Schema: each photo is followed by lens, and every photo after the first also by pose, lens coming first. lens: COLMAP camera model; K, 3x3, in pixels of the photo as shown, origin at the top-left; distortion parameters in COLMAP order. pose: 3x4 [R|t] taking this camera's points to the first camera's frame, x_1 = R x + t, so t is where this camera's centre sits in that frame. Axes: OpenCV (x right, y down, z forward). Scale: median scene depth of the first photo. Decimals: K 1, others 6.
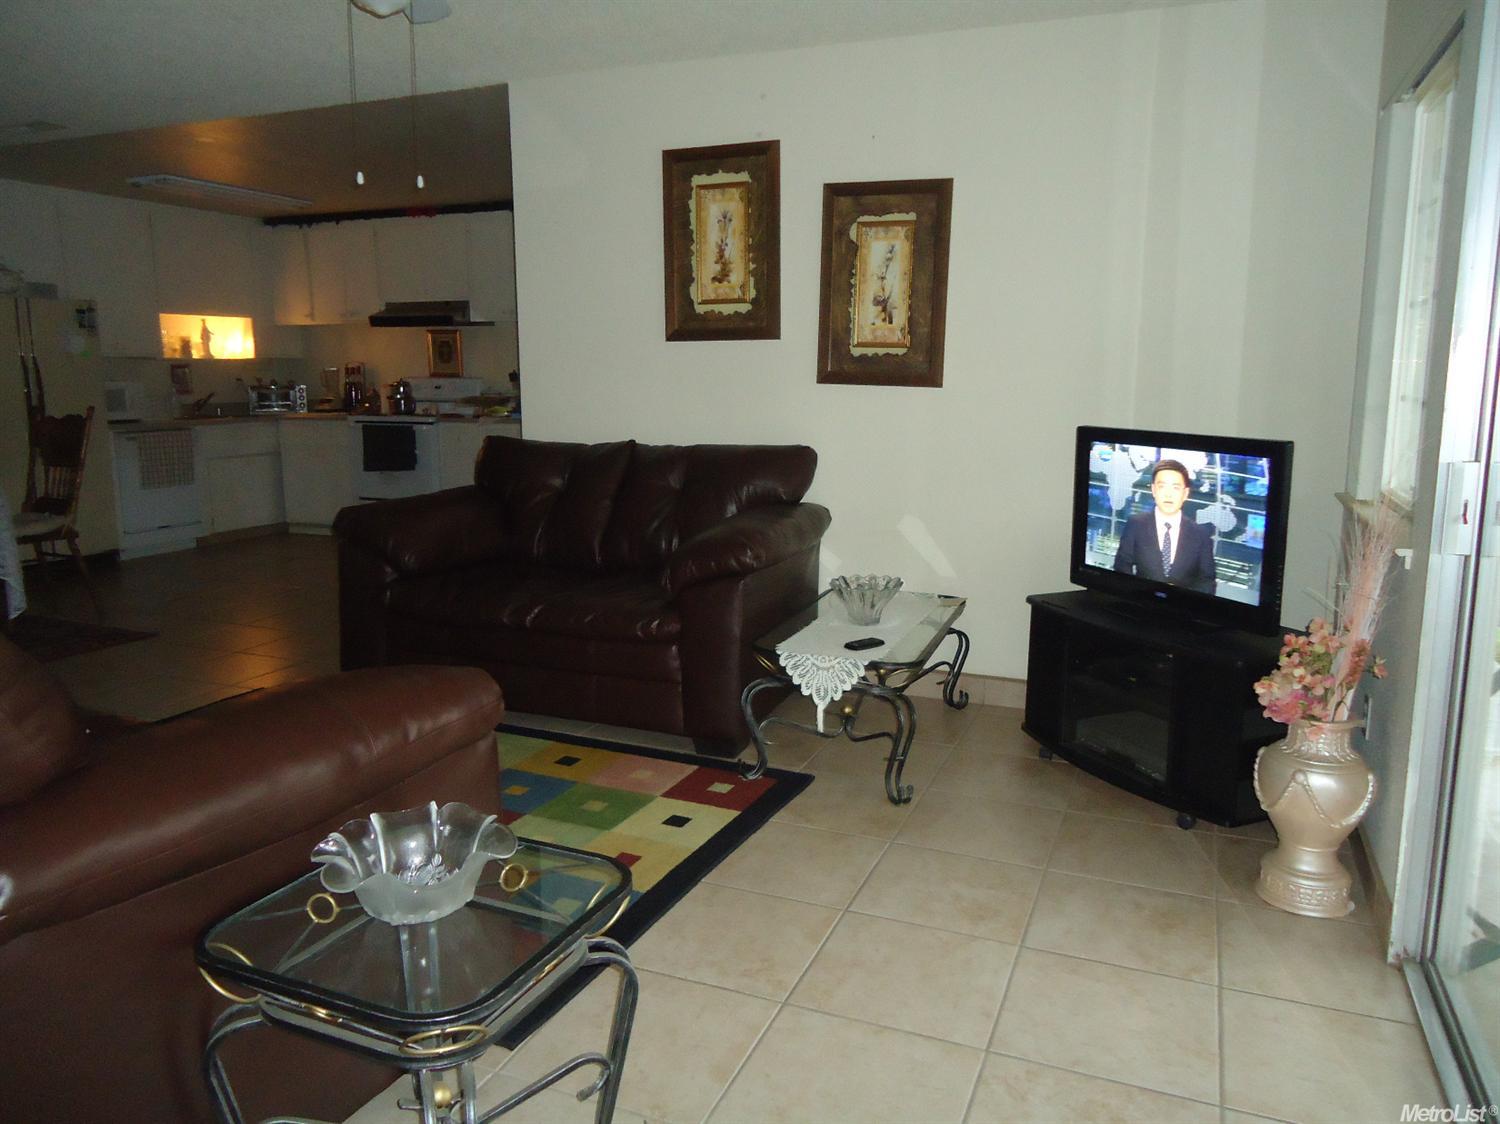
lens RADIAL K [[1093.5, 0, 754.9], [0, 1093.5, 557.0], [0, 0, 1]] dist [-0.009113, 0.002081]
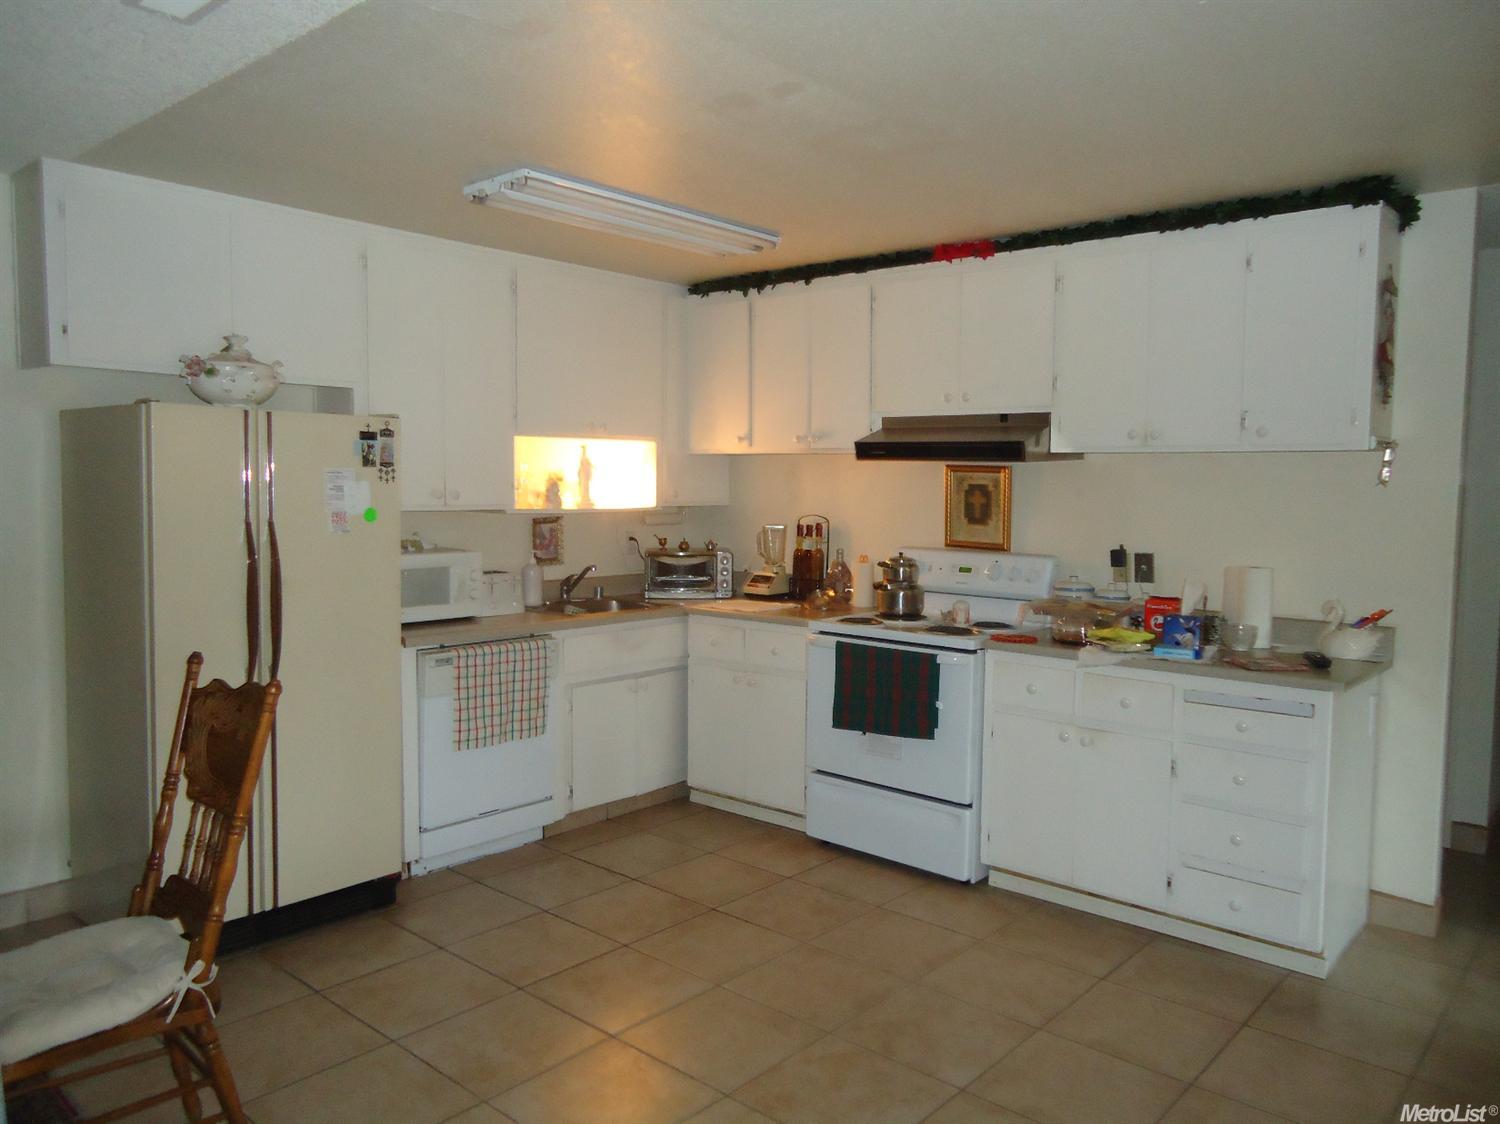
lens RADIAL K [[1093.5, 0, 754.9], [0, 1093.5, 557.0], [0, 0, 1]] dist [-0.009113, 0.002081]
pose [[0.946204, 0.034986, -0.321674, -0.218275], [-0.067385, 0.993646, -0.090144, -0.107454], [0.316476, 0.106970, 0.942550, 0.461839]]
